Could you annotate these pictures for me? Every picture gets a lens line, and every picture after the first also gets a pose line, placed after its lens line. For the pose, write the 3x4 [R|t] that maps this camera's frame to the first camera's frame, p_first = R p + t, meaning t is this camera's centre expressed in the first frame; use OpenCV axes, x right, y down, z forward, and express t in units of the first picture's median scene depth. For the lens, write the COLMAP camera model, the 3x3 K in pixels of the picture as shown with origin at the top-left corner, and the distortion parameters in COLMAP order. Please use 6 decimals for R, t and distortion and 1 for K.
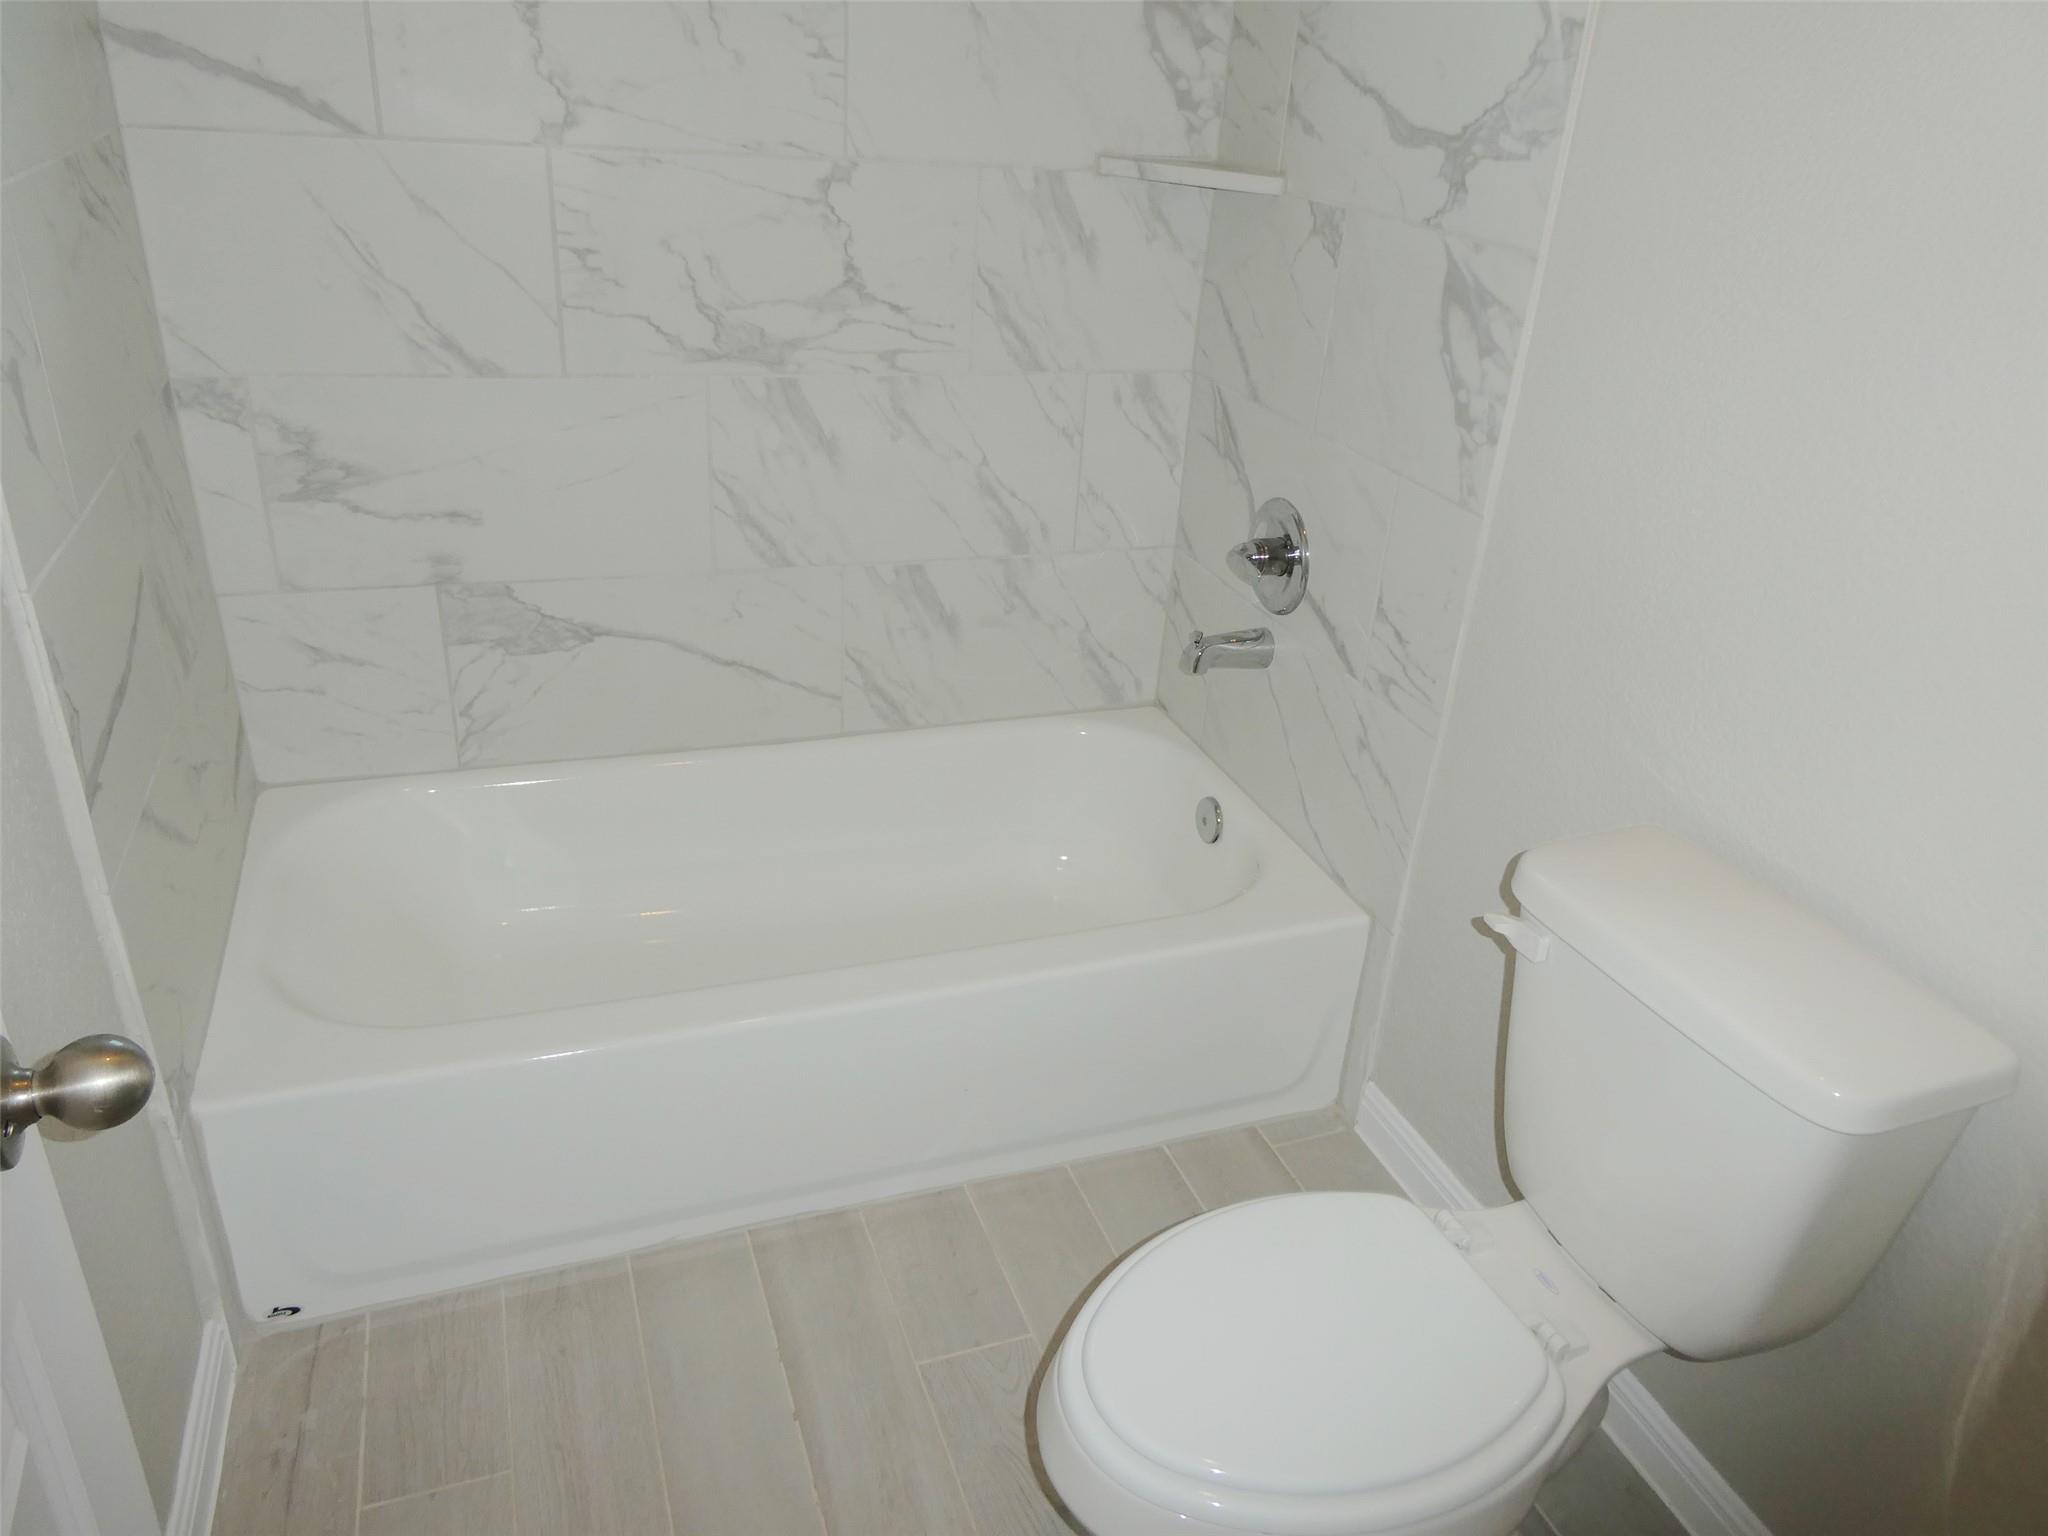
lens RADIAL K [[1399.4, 0, 1015.8], [0, 1399.4, 778.8], [0, 0, 1]] dist [0.004121, -0.003000]
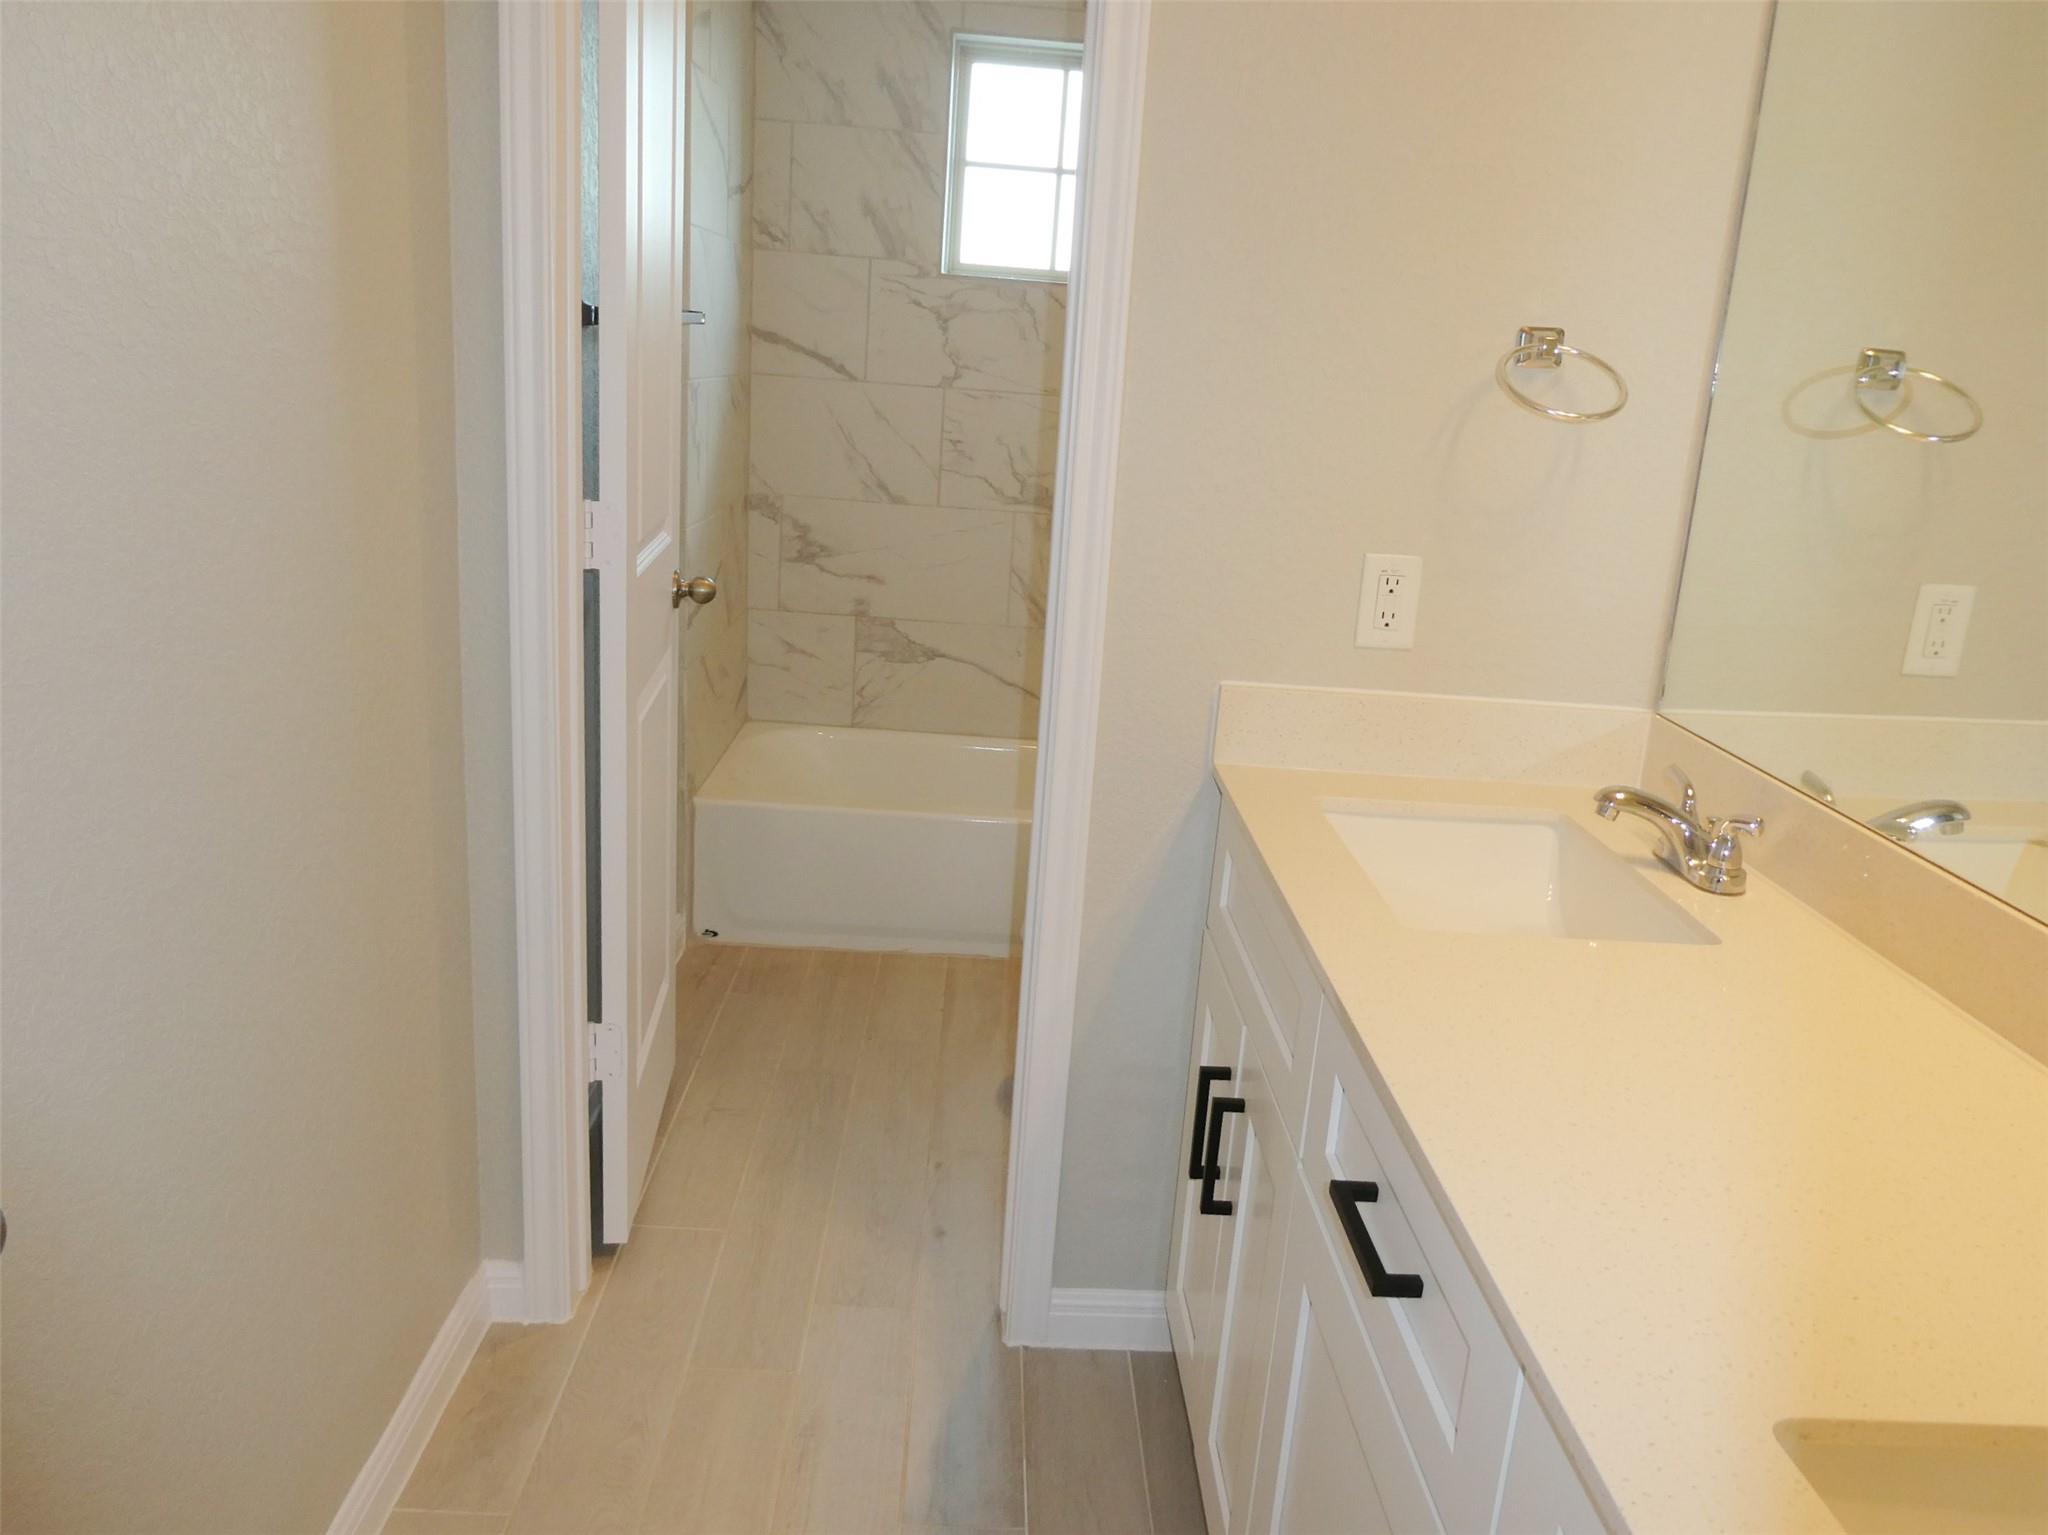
lens RADIAL K [[1399.4, 0, 1015.8], [0, 1399.4, 778.3], [0, 0, 1]] dist [0.004121, -0.003000]
pose [[0.942924, 0.103543, -0.316500, 0.397640], [-0.160266, 0.974225, -0.158749, 0.339253], [0.291905, 0.200412, 0.935215, -0.624290]]
